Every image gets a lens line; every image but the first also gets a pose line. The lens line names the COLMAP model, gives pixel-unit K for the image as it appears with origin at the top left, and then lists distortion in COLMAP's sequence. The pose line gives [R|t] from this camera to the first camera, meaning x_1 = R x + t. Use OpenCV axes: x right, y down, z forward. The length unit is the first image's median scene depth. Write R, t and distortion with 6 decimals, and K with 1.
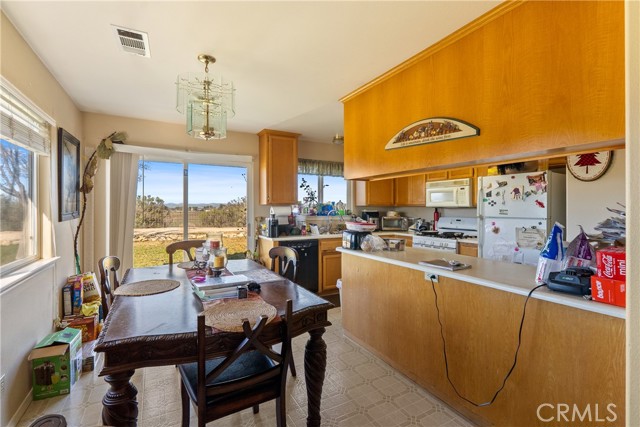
lens RADIAL K [[297.6, 0, 320.5], [0, 297.6, 210.4], [0, 0, 1]] dist [-0.000053, -0.000374]
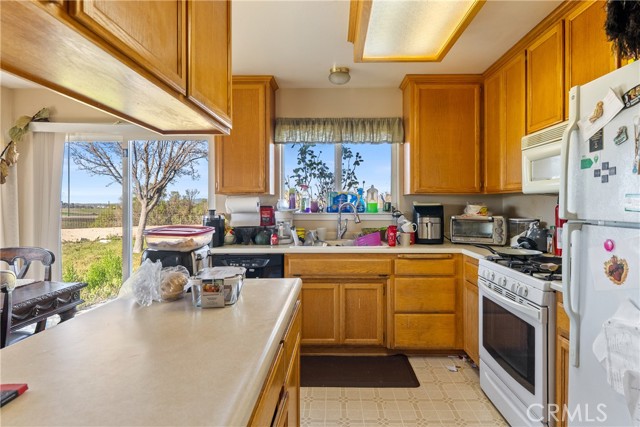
lens RADIAL K [[360.1, 0, 321.1], [0, 360.1, 209.9], [0, 0, 1]] dist [0.005083, 0.000283]
pose [[0.864768, 0.004030, -0.502156, 0.399478], [0.001605, 0.999940, 0.010790, 0.005572], [0.502169, -0.010137, 0.864710, 0.442867]]
